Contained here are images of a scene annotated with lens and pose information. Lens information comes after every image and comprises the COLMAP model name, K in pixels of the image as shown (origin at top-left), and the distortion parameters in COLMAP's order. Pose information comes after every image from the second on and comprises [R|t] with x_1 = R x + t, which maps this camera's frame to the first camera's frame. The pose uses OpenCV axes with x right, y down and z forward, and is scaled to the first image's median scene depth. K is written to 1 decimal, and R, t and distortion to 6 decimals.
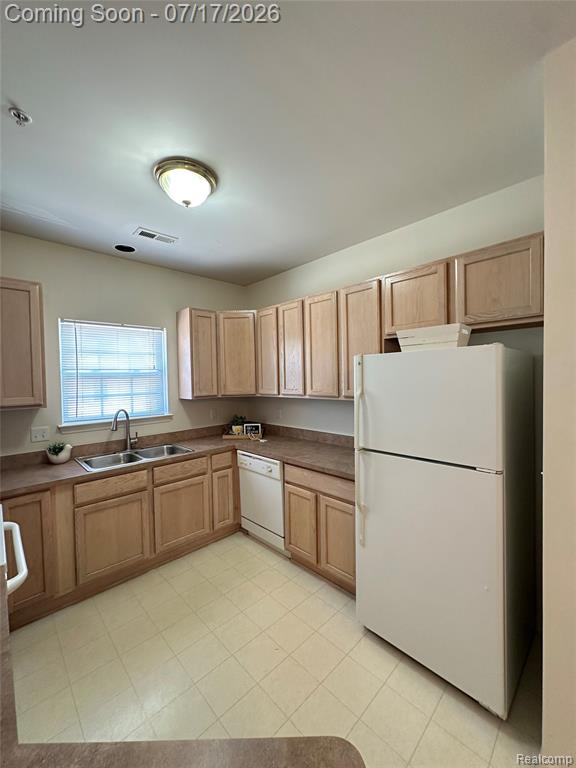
lens RADIAL K [[306.1, 0, 288.0], [0, 306.1, 384.0], [0, 0, 1]] dist [-0.002466, -0.000291]
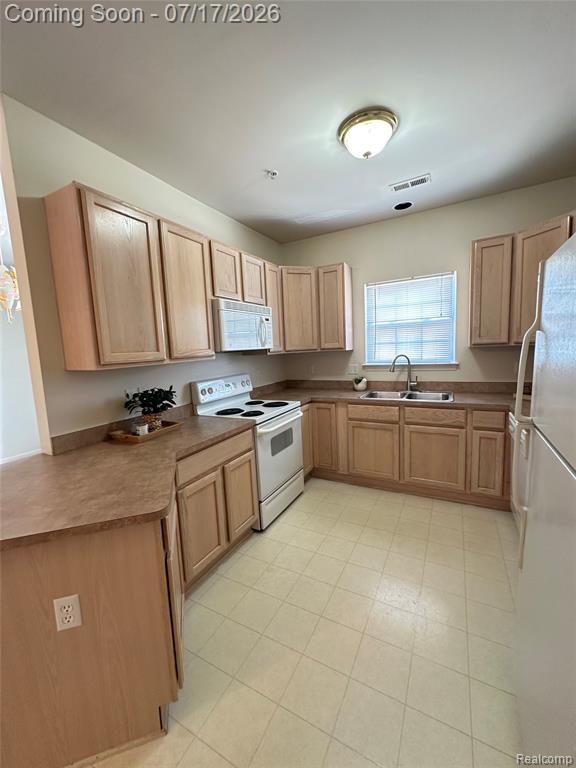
lens RADIAL K [[306.1, 0, 288.0], [0, 306.1, 384.0], [0, 0, 1]] dist [-0.002466, -0.000291]
pose [[0.301168, 0.121397, -0.945812, 0.421797], [0.020790, 0.990792, 0.133790, 0.028701], [0.953344, -0.059957, 0.295871, 0.235708]]
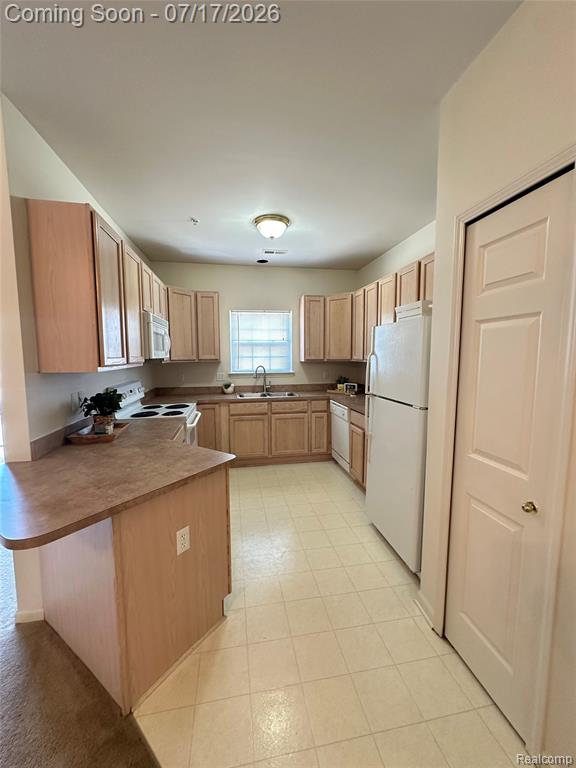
lens RADIAL K [[306.1, 0, 288.0], [0, 306.1, 384.0], [0, 0, 1]] dist [-0.002466, -0.000291]
pose [[0.831193, 0.070109, -0.551545, 0.443302], [-0.023836, 0.995599, 0.090634, 0.029876], [0.555472, -0.062188, 0.829206, -0.235528]]
